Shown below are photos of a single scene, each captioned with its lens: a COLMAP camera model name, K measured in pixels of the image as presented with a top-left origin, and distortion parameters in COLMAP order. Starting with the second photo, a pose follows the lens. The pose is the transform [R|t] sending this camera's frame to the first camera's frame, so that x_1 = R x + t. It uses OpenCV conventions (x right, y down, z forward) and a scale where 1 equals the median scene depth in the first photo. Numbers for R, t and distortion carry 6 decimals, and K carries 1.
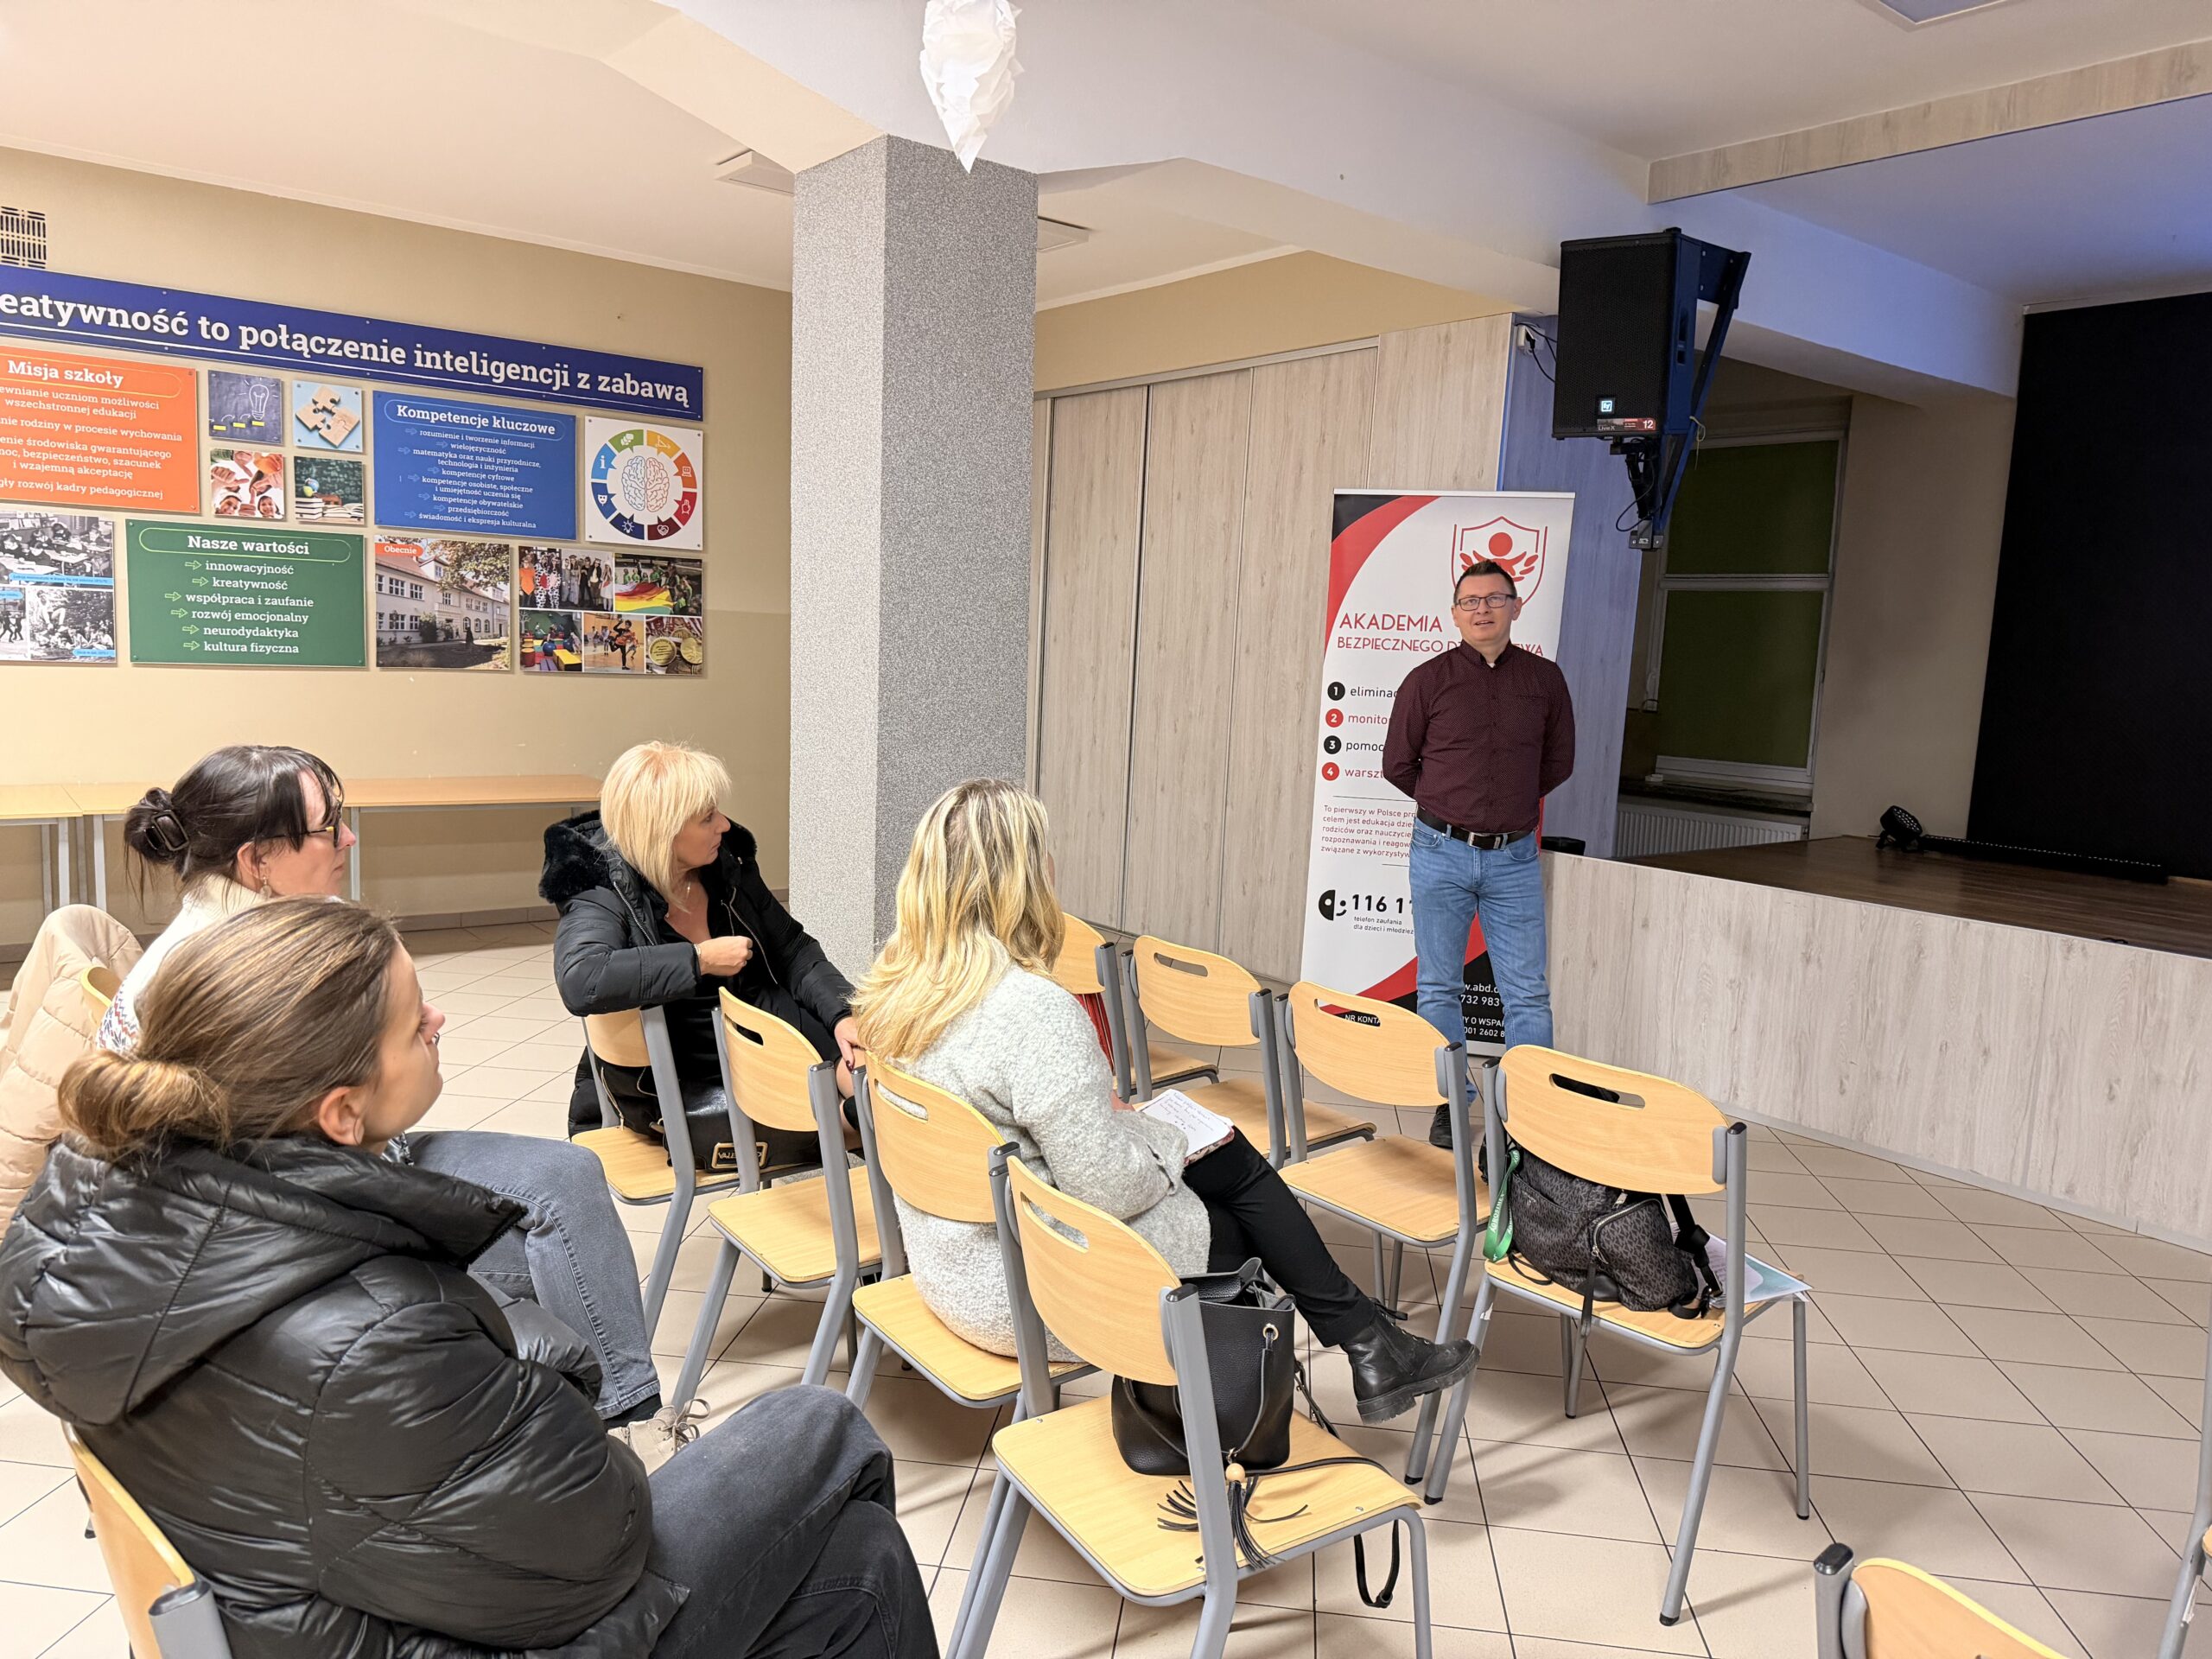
lens RADIAL K [[1545.3, 0, 1106.0], [0, 1545.3, 829.5], [0, 0, 1]] dist [0.045449, -0.069412]
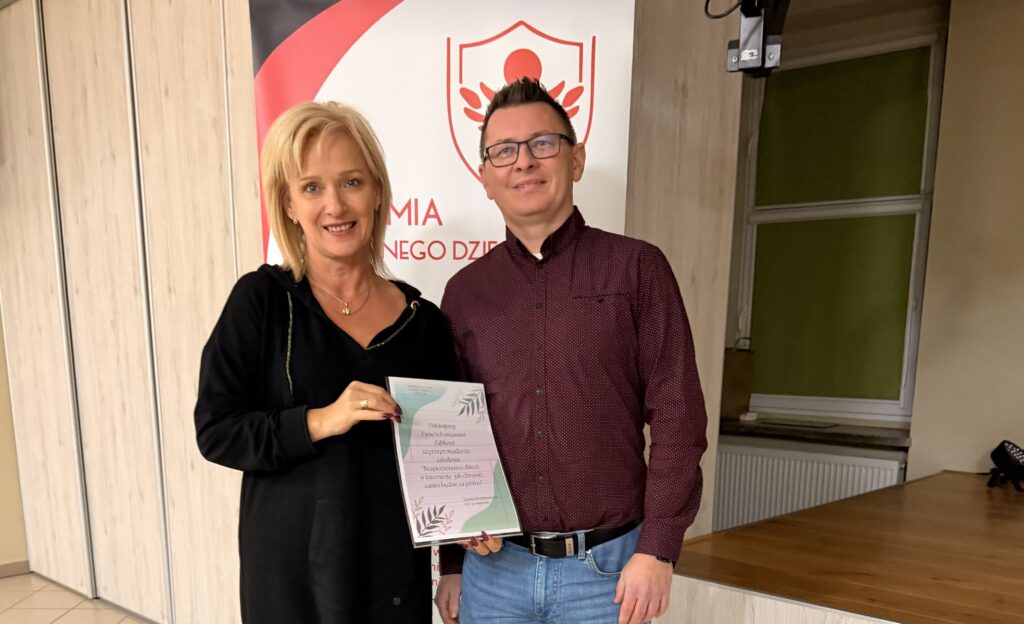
lens RADIAL K [[837.9, 0, 512.0], [0, 837.9, 312.0], [0, 0, 1]] dist [-0.004889, 0.013704]
pose [[0.992793, -0.035604, 0.114434, 0.157374], [0.055364, 0.983109, -0.174445, -0.019135], [-0.106290, 0.179523, 0.977995, 0.543524]]
